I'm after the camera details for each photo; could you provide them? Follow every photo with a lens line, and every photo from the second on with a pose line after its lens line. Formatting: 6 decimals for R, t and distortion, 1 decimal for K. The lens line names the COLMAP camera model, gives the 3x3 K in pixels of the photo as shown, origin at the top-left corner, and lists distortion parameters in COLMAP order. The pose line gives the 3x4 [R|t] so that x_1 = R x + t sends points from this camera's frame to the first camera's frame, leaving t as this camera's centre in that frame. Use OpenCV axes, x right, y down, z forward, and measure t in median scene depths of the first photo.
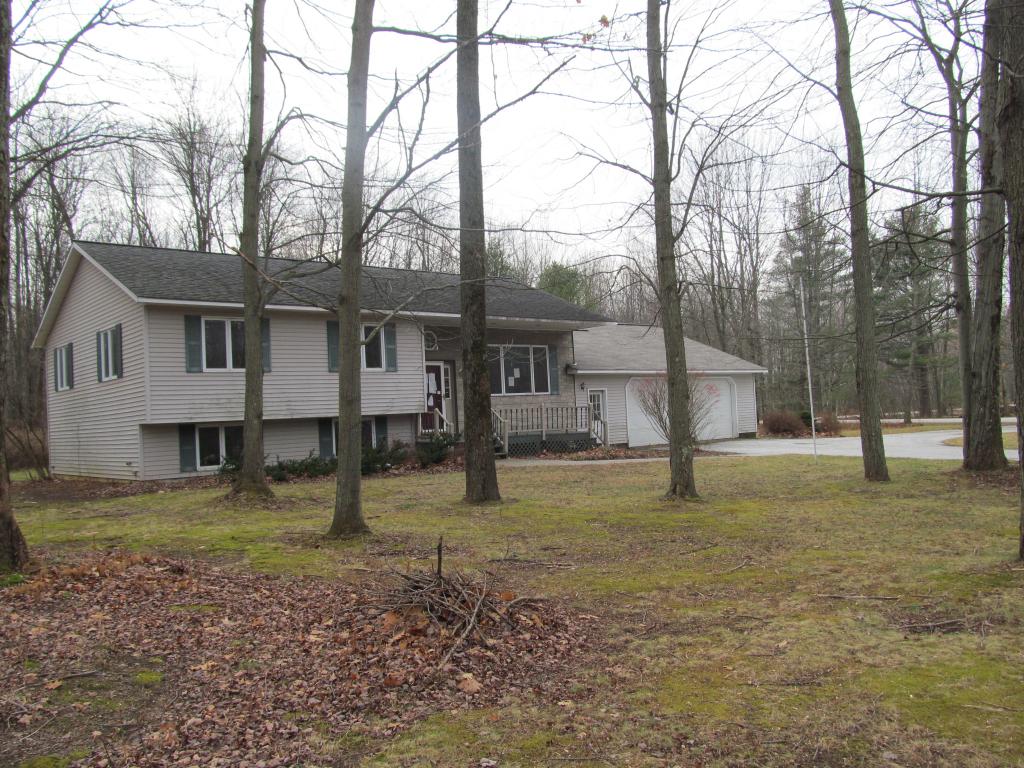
lens RADIAL K [[847.7, 0, 512.5], [0, 847.7, 381.4], [0, 0, 1]] dist [-0.058025, 0.006883]
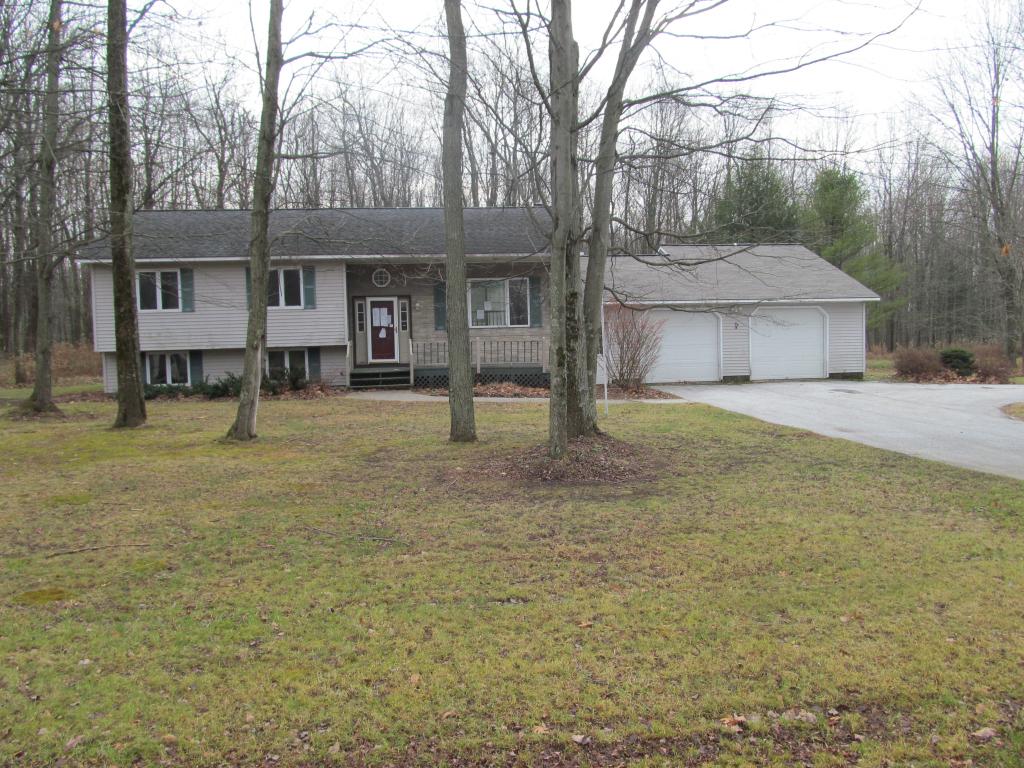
lens RADIAL K [[847.7, 0, 512.9], [0, 847.7, 386.0], [0, 0, 1]] dist [-0.058025, 0.006883]
pose [[0.833979, 0.055488, -0.548999, 0.713534], [0.007318, 0.993731, 0.111554, -0.033082], [0.551747, -0.097051, 0.828345, 0.196724]]
